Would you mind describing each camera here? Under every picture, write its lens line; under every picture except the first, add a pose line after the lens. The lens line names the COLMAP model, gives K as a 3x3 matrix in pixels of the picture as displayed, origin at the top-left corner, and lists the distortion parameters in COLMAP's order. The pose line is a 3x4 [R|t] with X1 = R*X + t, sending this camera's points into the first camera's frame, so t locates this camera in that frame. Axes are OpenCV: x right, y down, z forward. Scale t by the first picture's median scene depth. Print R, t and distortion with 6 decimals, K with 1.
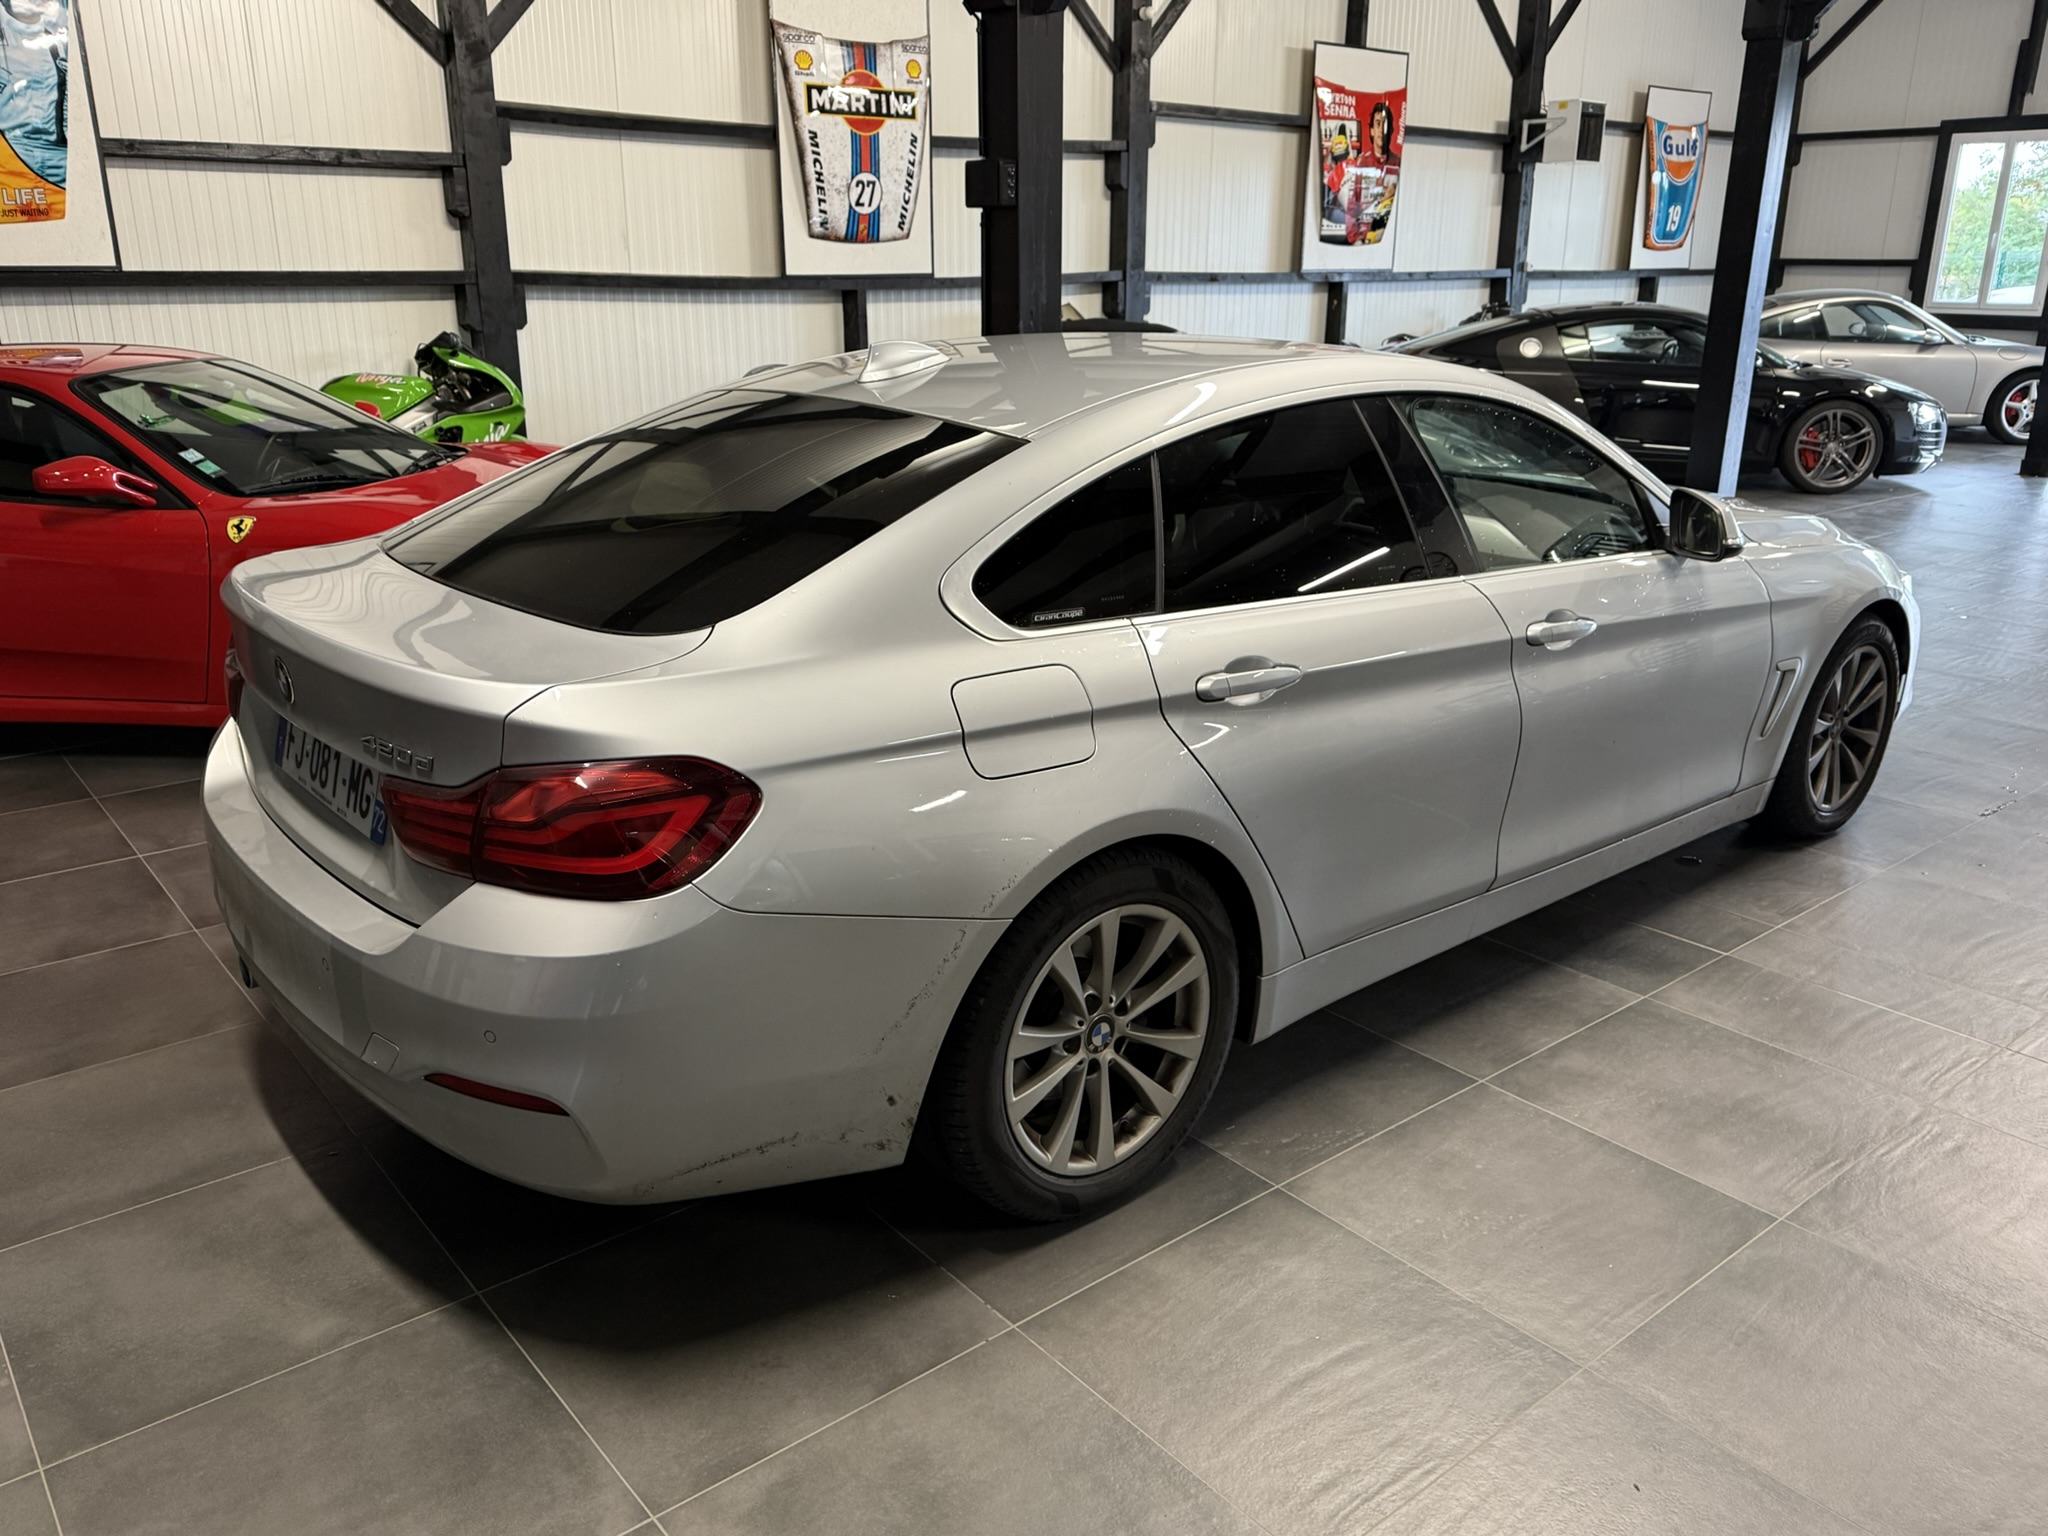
lens RADIAL K [[1595.1, 0, 1024.0], [0, 1595.1, 768.0], [0, 0, 1]] dist [0.055103, -0.091521]
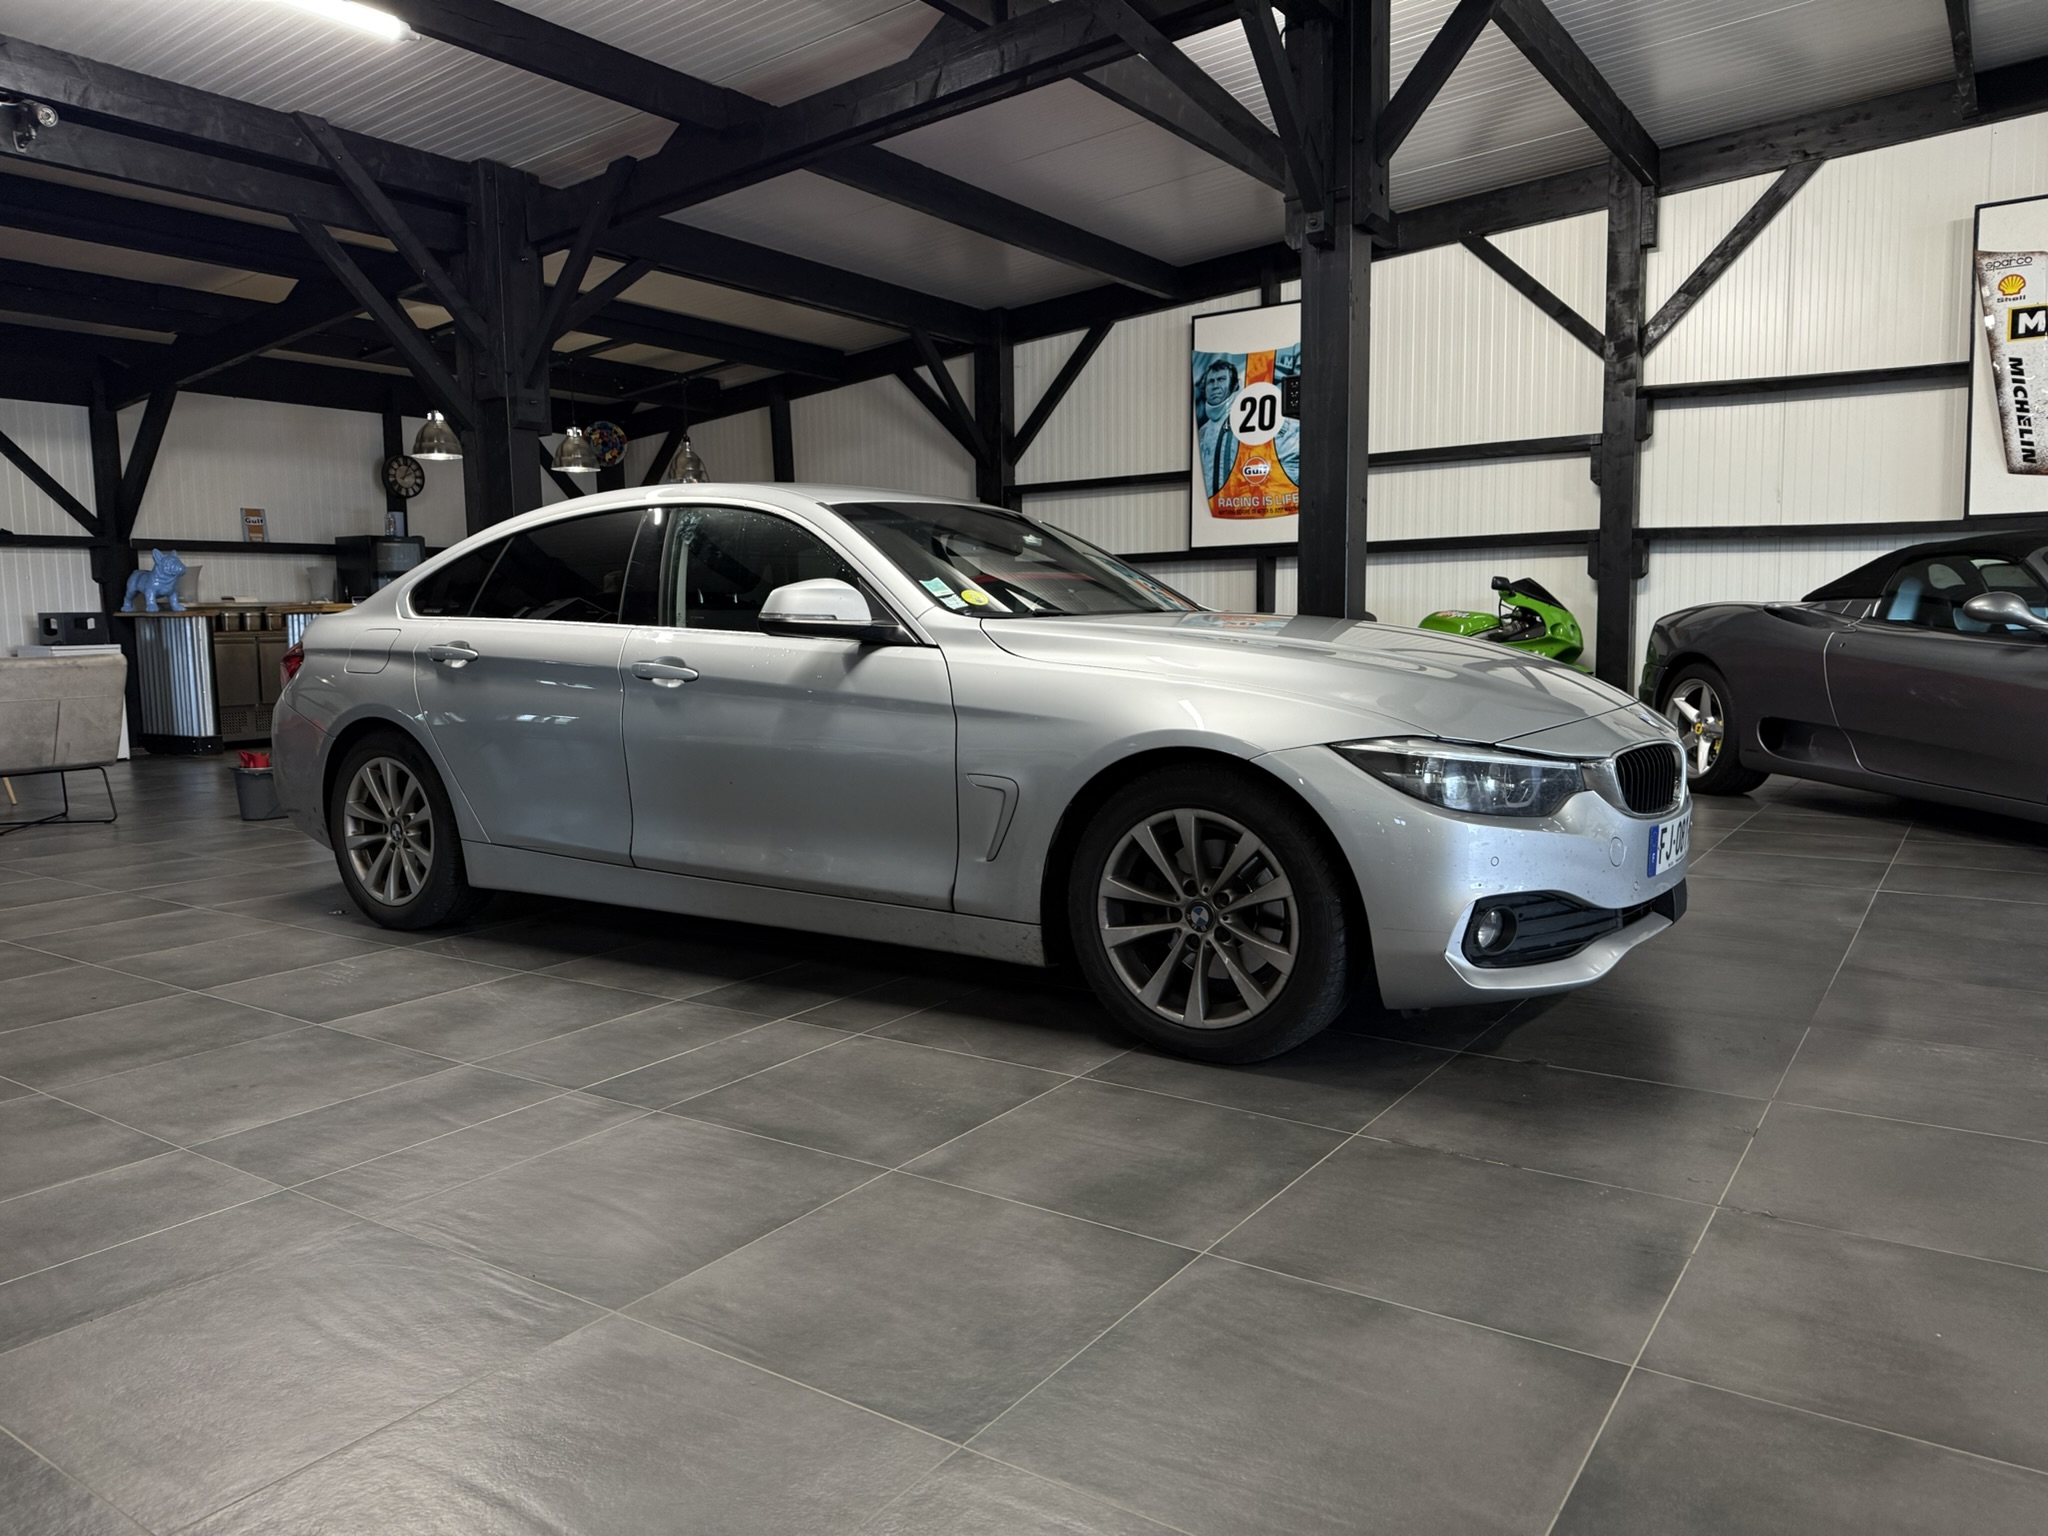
lens RADIAL K [[1419.5, 0, 990.6], [0, 1419.5, 763.5], [0, 0, 1]] dist [0.053543, -0.058240]
pose [[0.263737, 0.085878, -0.960764, 0.494936], [-0.276389, 0.960994, 0.010028, -0.031850], [0.924149, 0.262900, 0.277185, 0.310710]]
